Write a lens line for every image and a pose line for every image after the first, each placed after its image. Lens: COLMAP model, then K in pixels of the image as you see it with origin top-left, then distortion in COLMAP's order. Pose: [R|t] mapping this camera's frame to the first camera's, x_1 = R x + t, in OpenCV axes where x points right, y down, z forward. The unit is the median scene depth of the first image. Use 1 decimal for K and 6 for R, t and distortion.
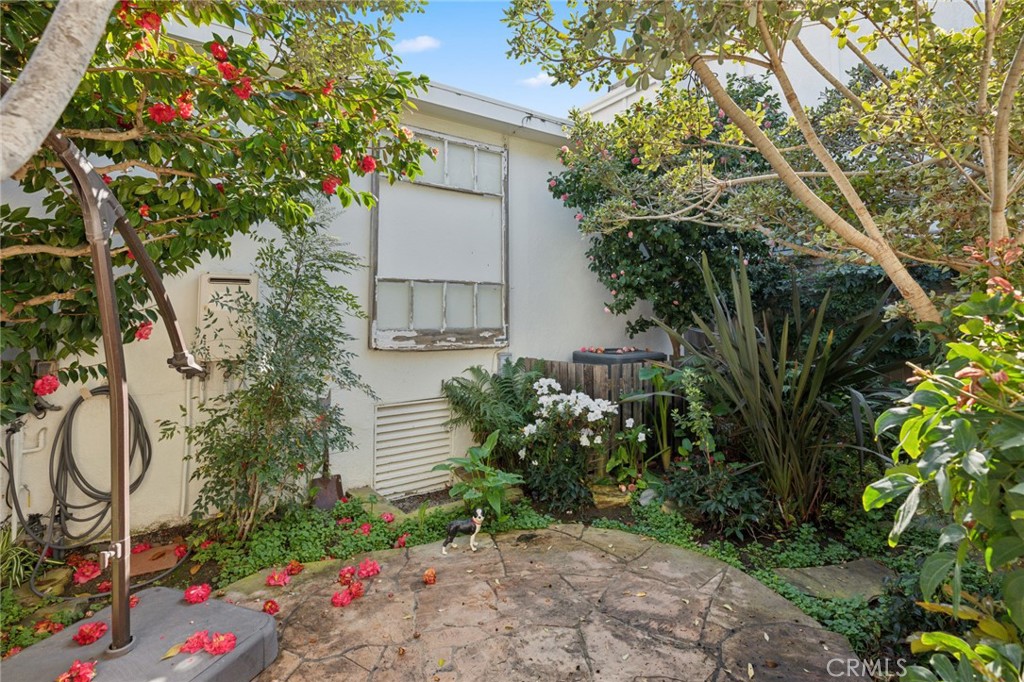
lens RADIAL K [[477.7, 0, 513.4], [0, 477.7, 290.8], [0, 0, 1]] dist [0.001885, 0.000096]
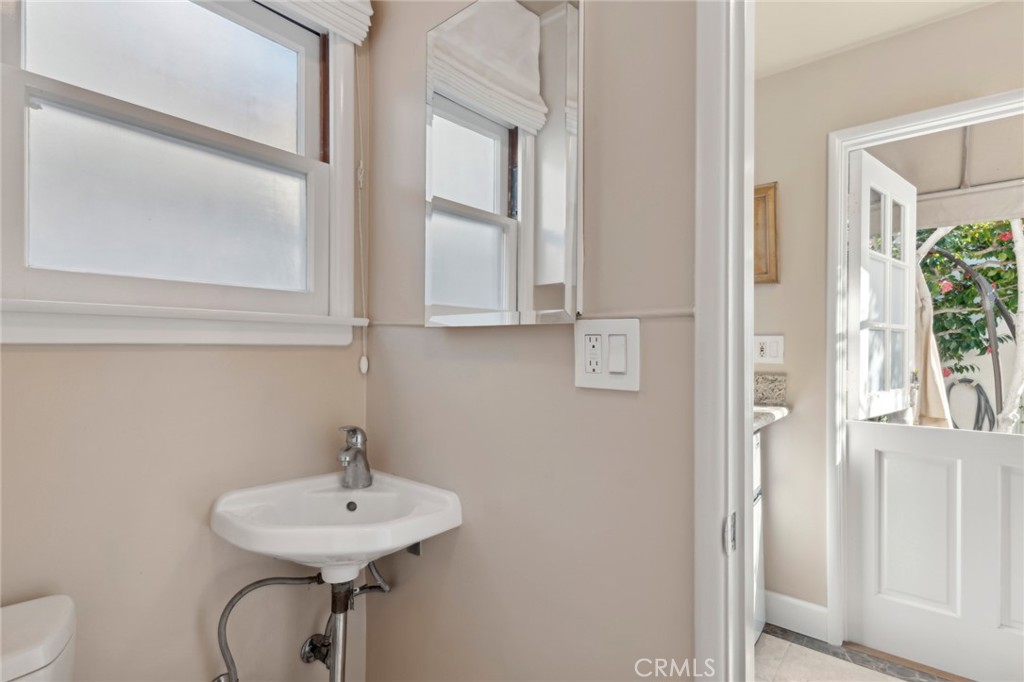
lens RADIAL K [[499.4, 0, 512.0], [0, 499.4, 341.0], [0, 0, 1]] dist [0.006511, -0.000825]
pose [[0.252688, -0.001080, -0.967547, 0.542143], [0.040586, 0.999131, 0.009485, -0.034152], [0.966696, -0.041666, 0.252512, -1.098920]]
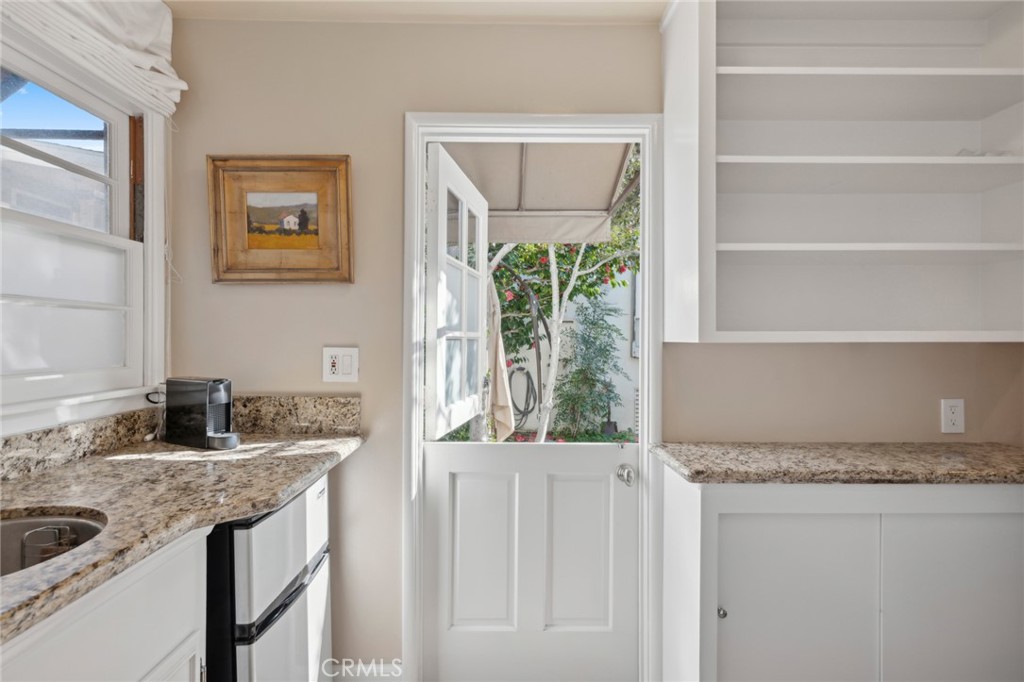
lens RADIAL K [[483.0, 0, 513.7], [0, 483.0, 328.9], [0, 0, 1]] dist [0.007553, 0.000412]
pose [[0.828753, -0.003924, -0.559600, 0.436925], [0.020565, 0.999514, 0.023446, -0.047718], [0.559236, -0.030939, 0.828431, -0.941708]]
